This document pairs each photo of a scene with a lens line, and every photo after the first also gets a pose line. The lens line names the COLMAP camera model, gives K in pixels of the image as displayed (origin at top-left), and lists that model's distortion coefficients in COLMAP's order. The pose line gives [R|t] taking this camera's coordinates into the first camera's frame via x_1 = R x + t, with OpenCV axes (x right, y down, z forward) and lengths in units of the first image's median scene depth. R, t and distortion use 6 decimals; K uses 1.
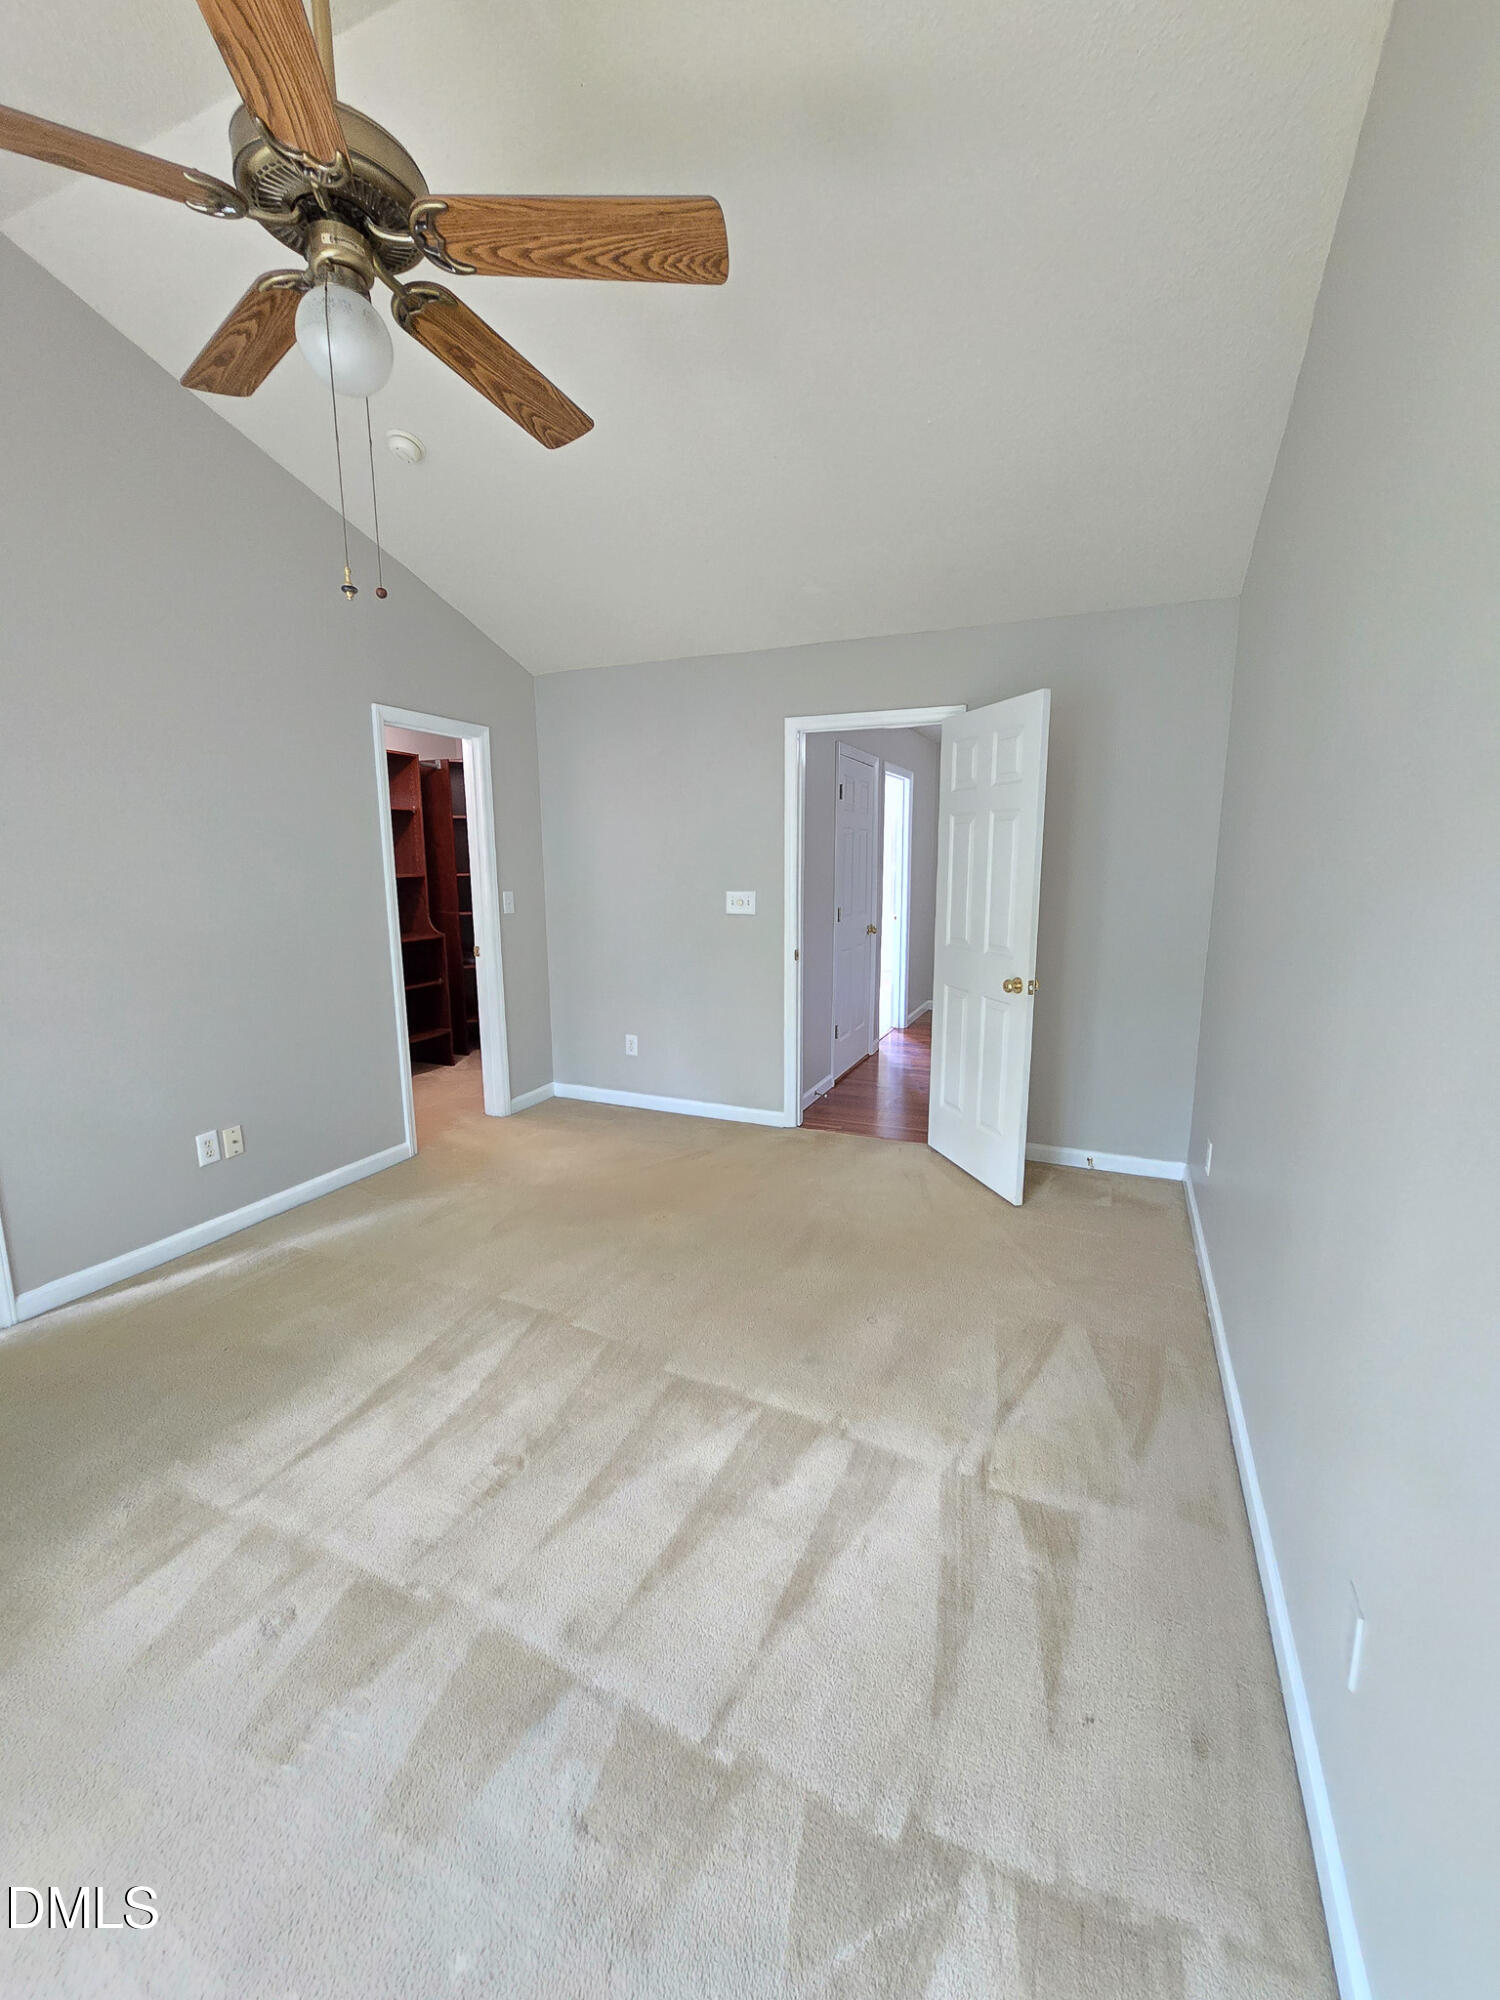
lens RADIAL K [[820.2, 0, 759.0], [0, 820.2, 998.7], [0, 0, 1]] dist [-0.000415, 0.000852]
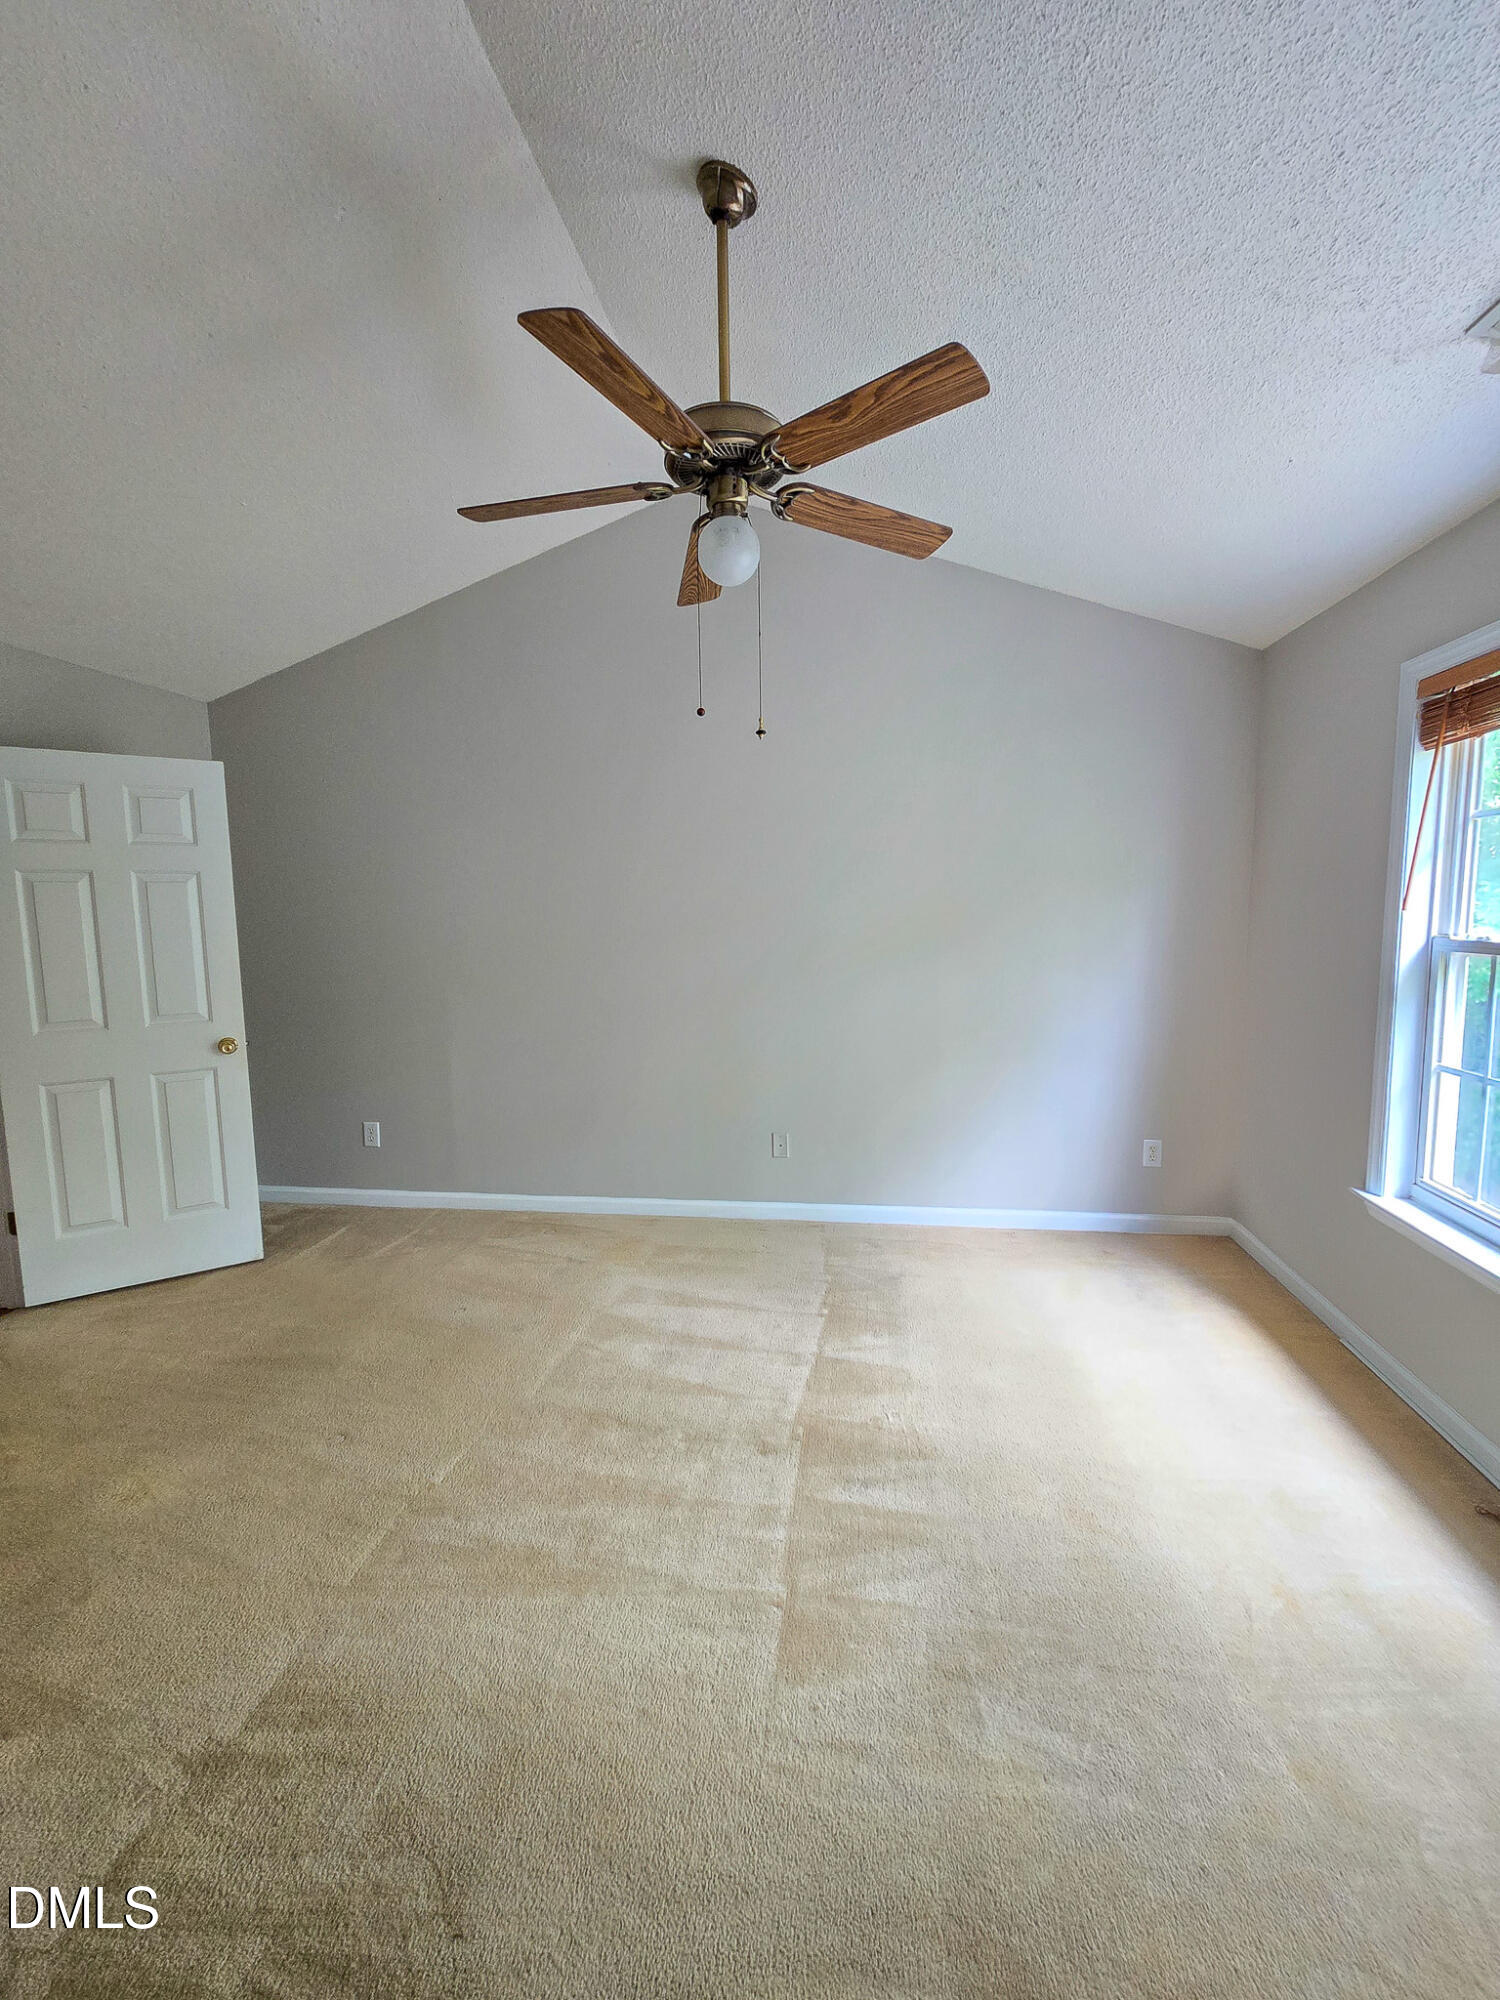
lens RADIAL K [[820.2, 0, 759.0], [0, 820.2, 998.7], [0, 0, 1]] dist [-0.000415, 0.000852]
pose [[-0.271433, -0.099752, 0.957274, -1.187799], [0.179770, 0.971856, 0.152245, -0.159474], [-0.945519, 0.213413, -0.245862, 0.894653]]
